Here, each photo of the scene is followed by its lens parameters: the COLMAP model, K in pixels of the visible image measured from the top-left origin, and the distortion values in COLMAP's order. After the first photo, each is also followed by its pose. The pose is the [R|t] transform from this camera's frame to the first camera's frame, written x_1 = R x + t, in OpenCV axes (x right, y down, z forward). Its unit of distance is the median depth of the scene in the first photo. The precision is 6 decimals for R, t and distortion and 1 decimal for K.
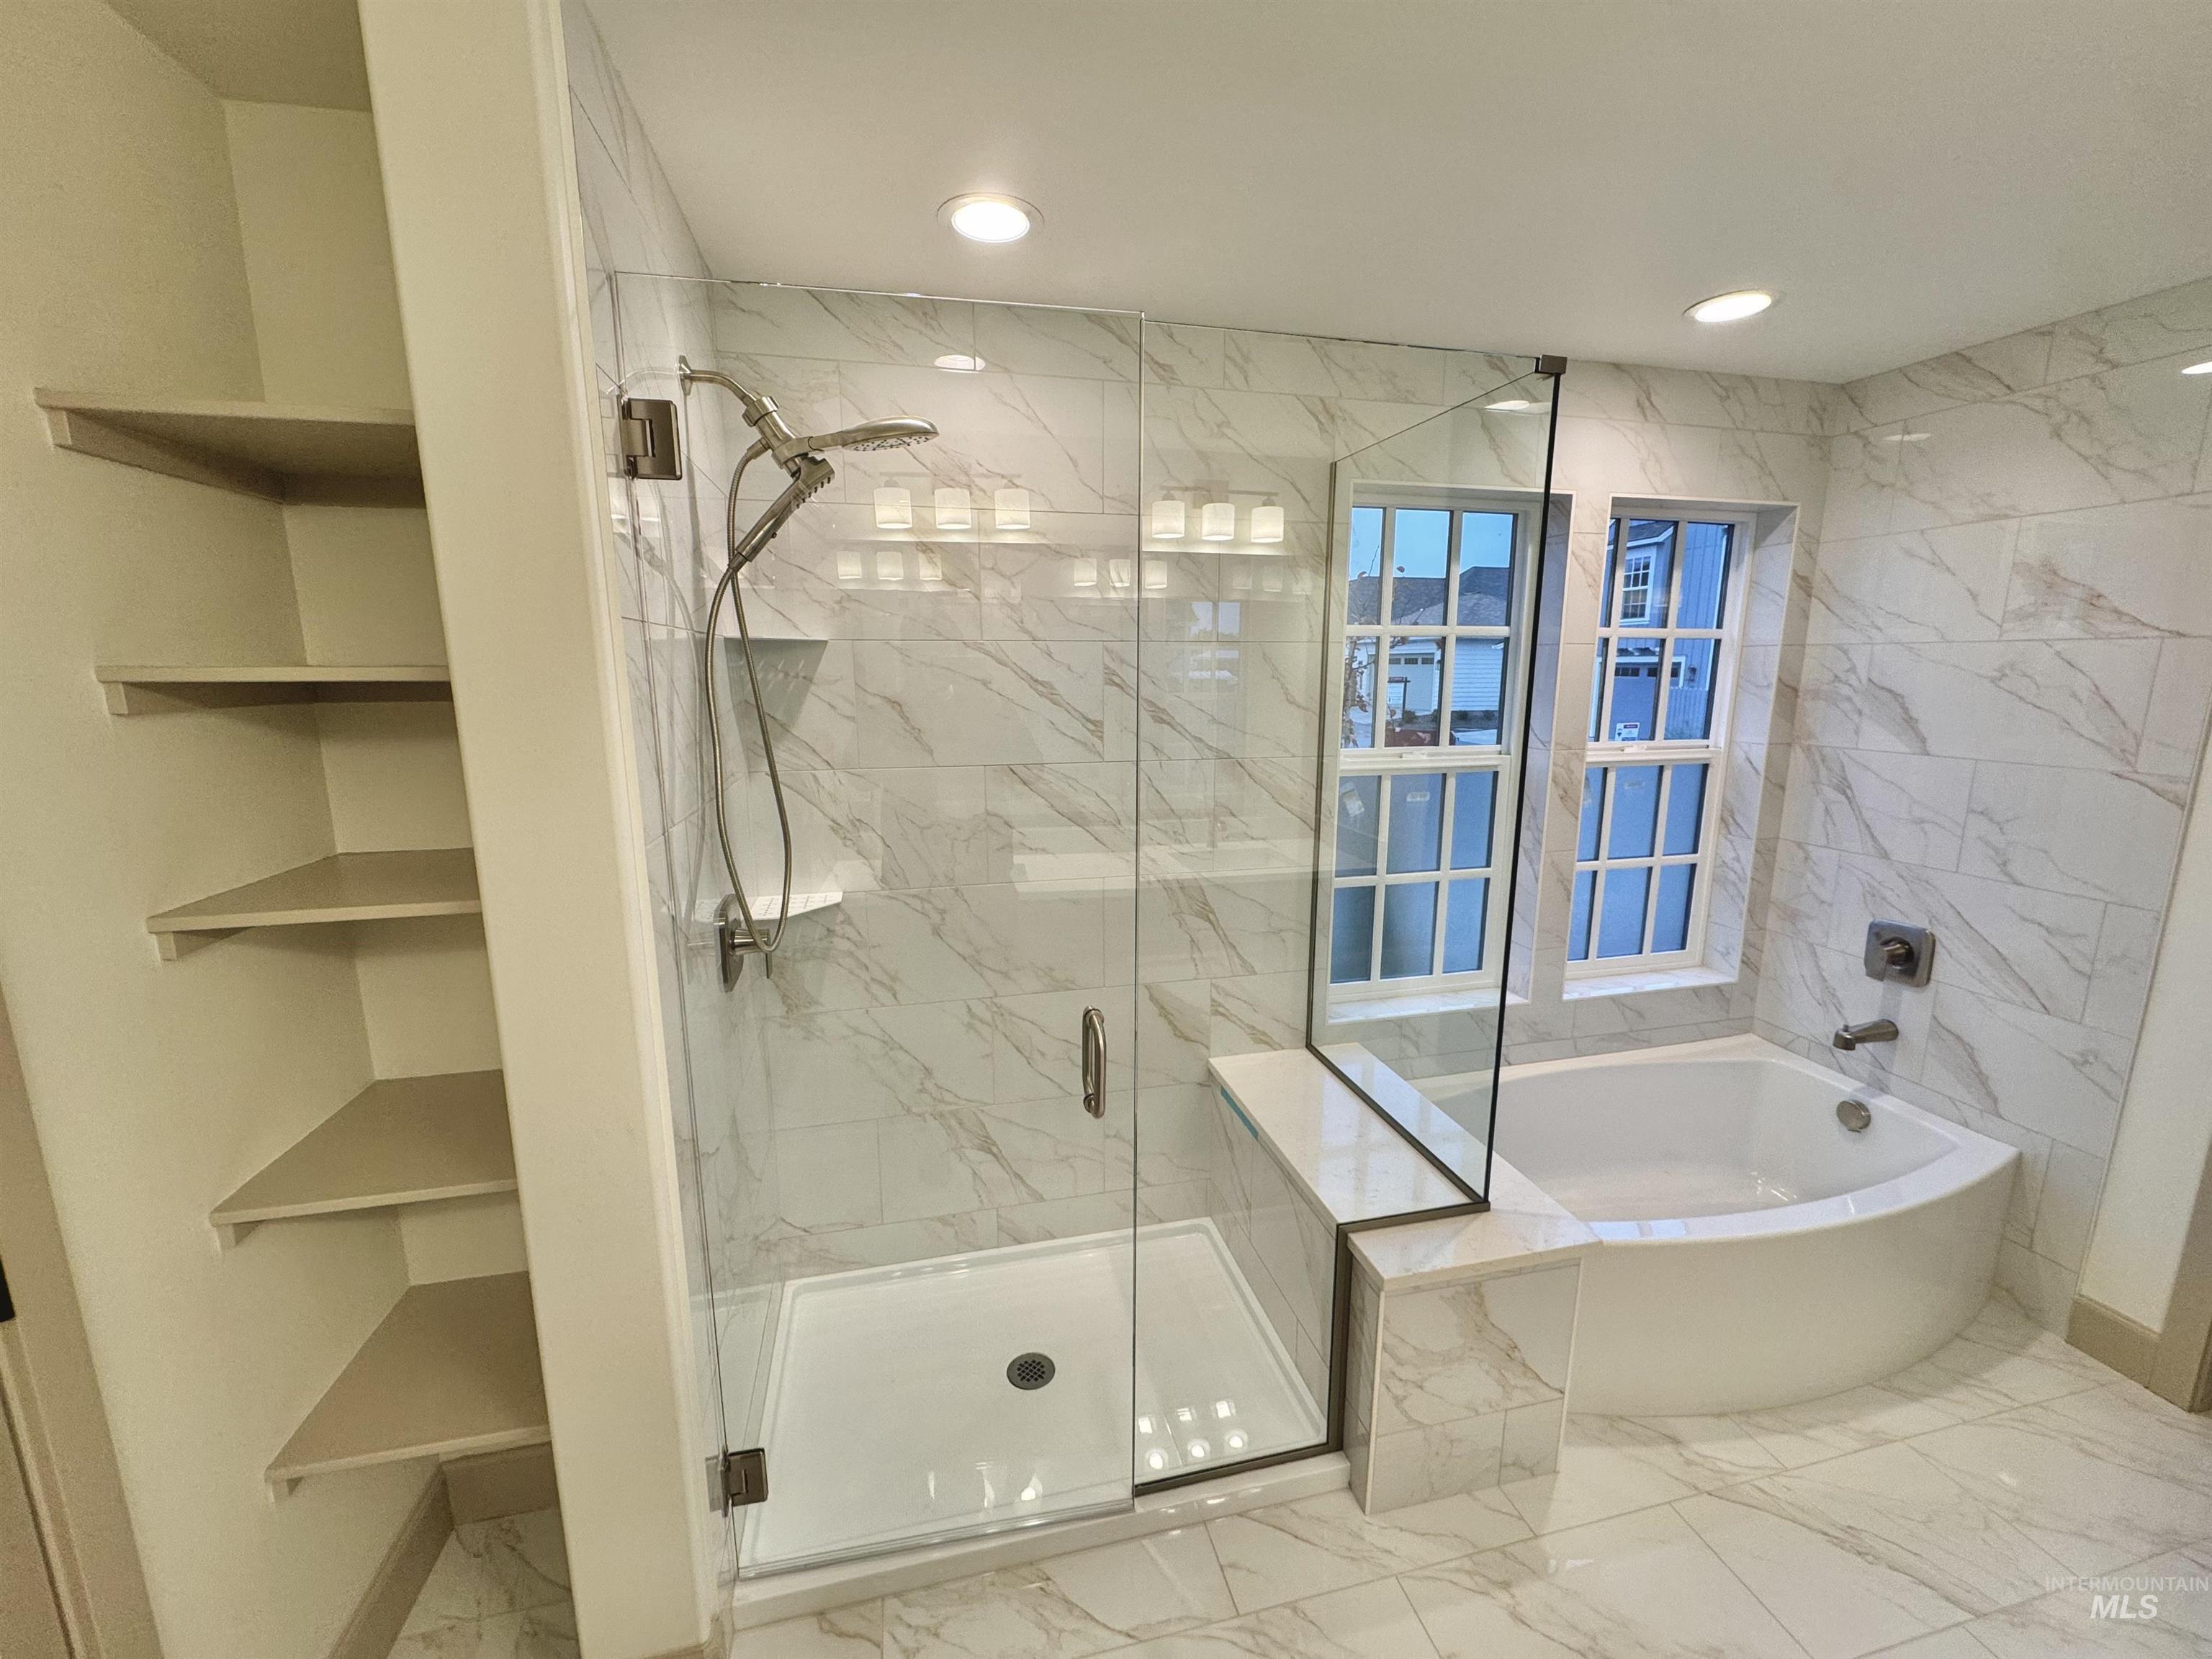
lens RADIAL K [[877.7, 0, 1105.2], [0, 877.7, 827.6], [0, 0, 1]] dist [-0.004380, 0.000310]
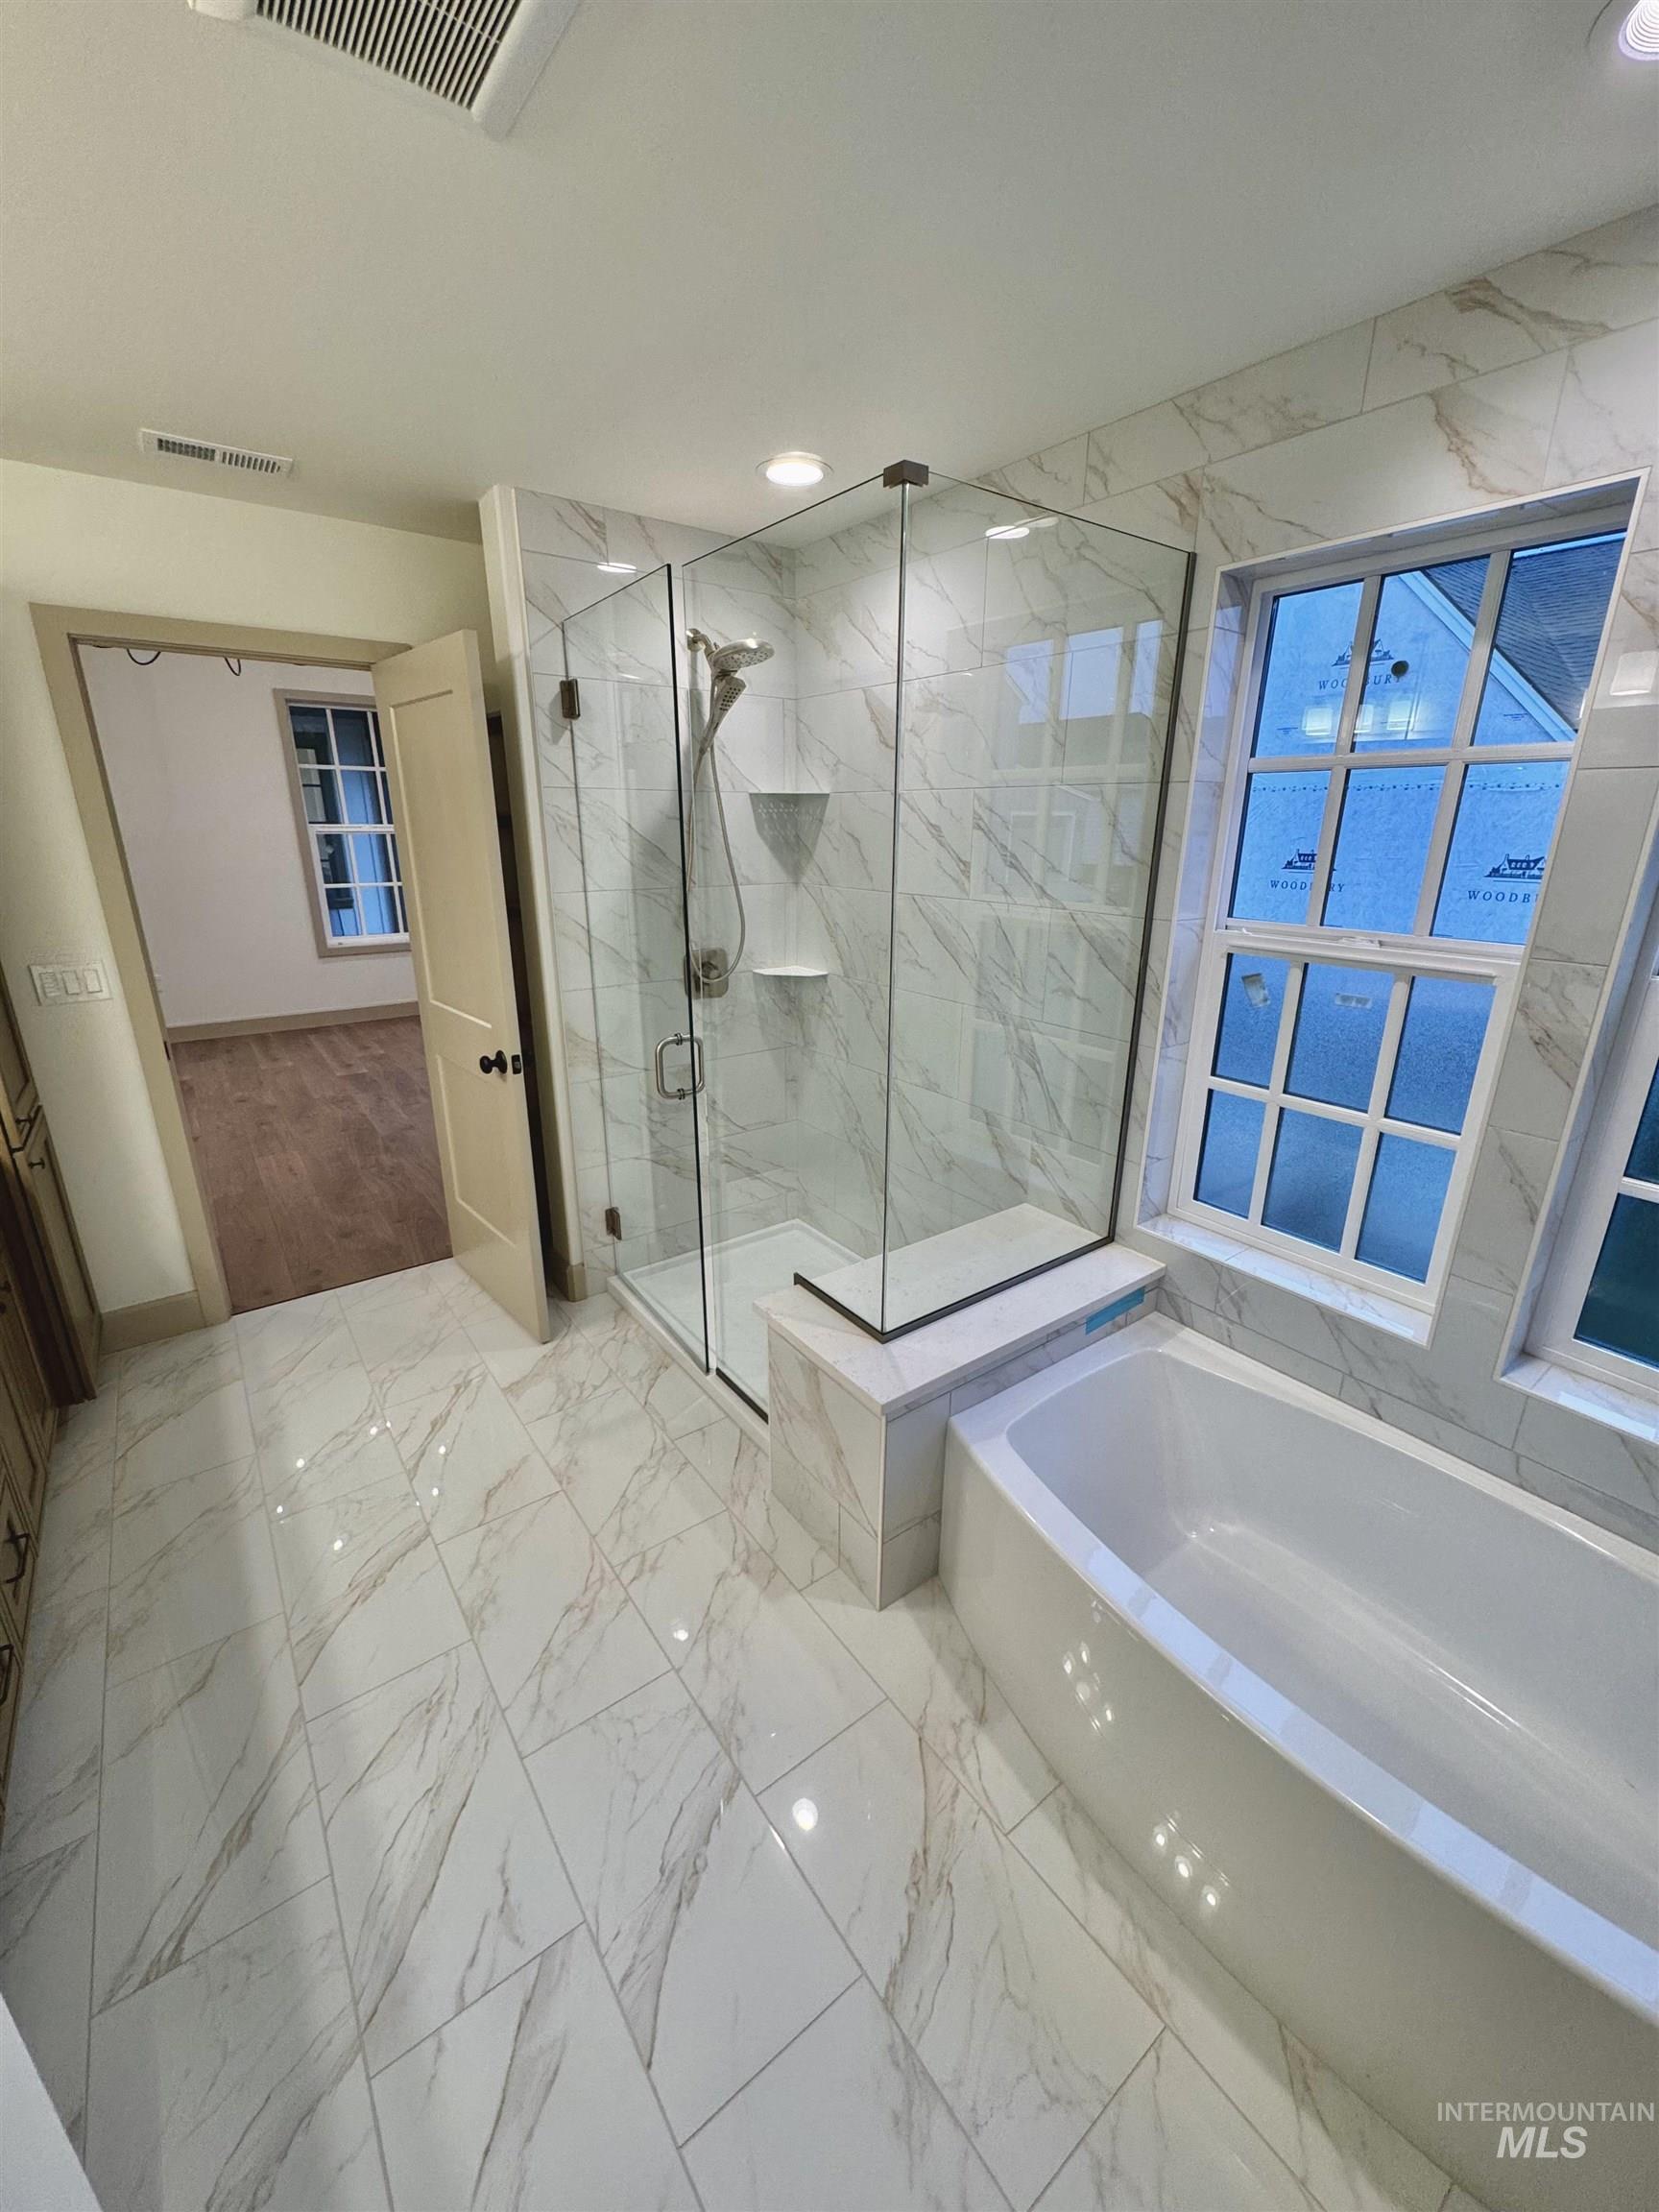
lens RADIAL K [[877.7, 0, 829.9], [0, 877.7, 1106.0], [0, 0, 1]] dist [-0.004380, 0.000310]
pose [[0.395104, 0.288749, -0.872076, 1.011777], [-0.174477, 0.955624, 0.237363, -0.059942], [0.901915, 0.058374, 0.427951, 0.385337]]
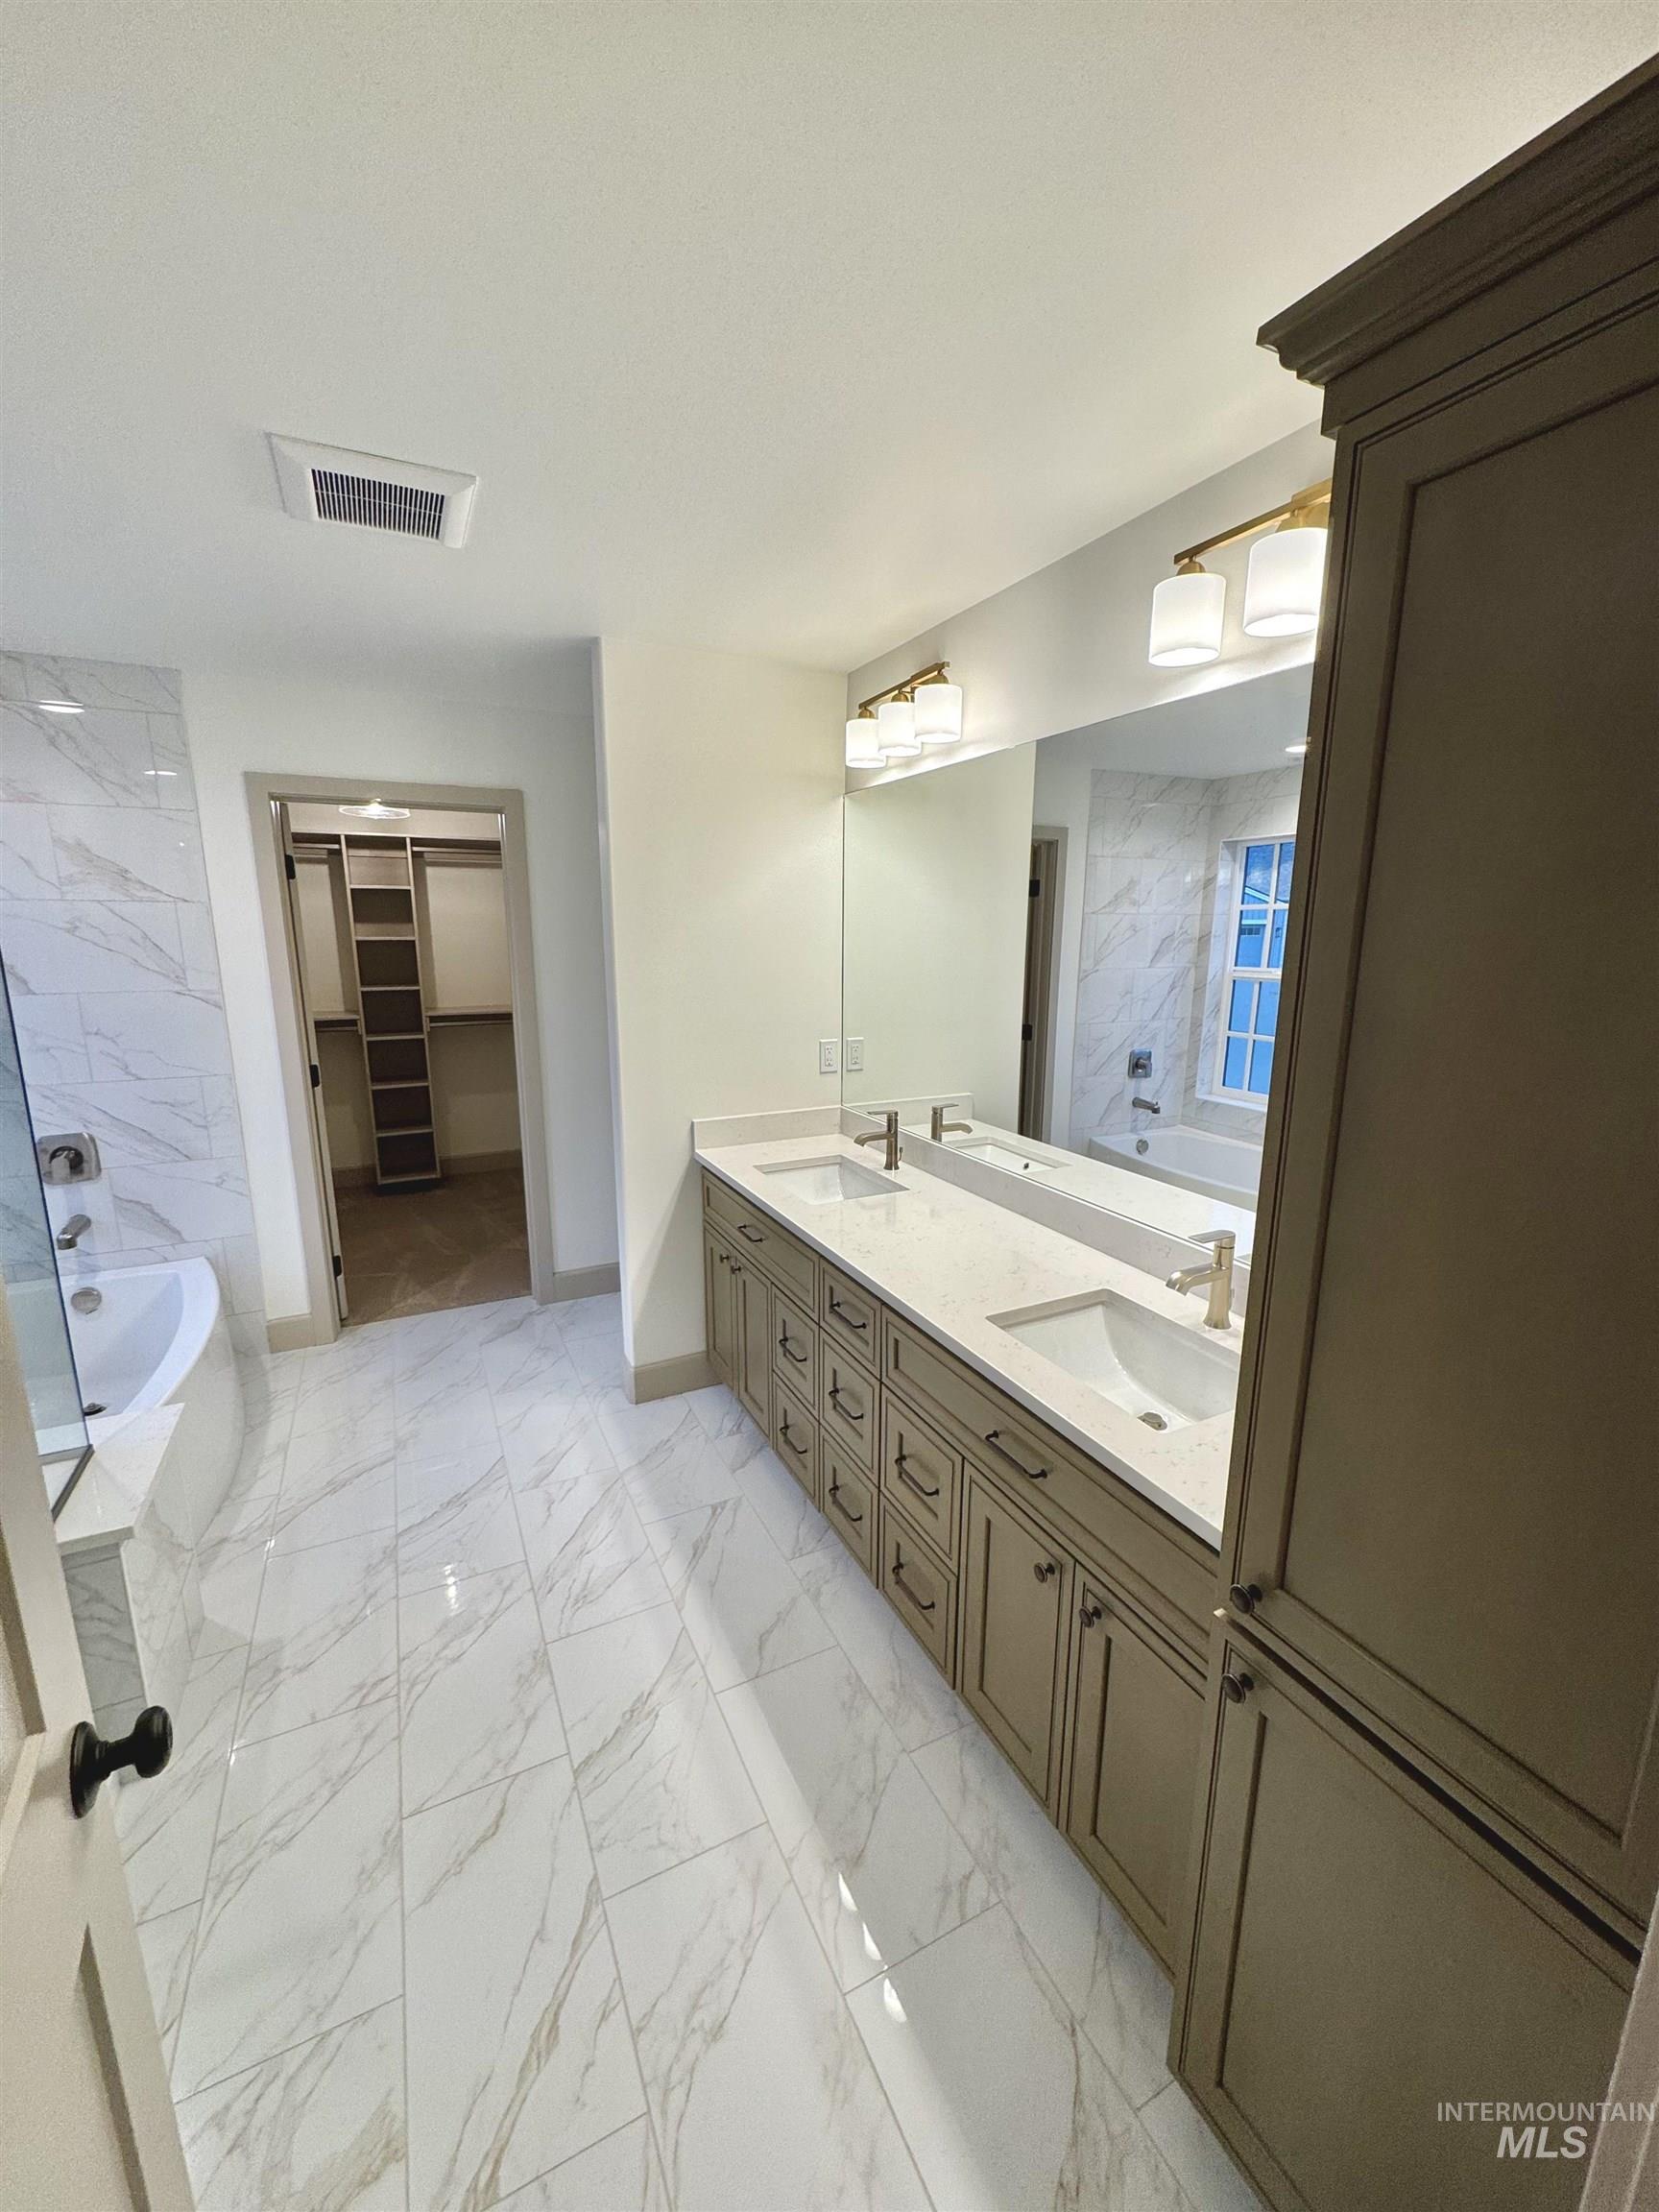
lens RADIAL K [[877.7, 0, 821.4], [0, 877.7, 1109.2], [0, 0, 1]] dist [-0.004380, 0.000310]
pose [[-0.216669, -0.197156, 0.956130, -0.519649], [0.176969, 0.955237, 0.237075, -0.027644], [-0.960071, 0.220573, -0.172080, 0.221333]]
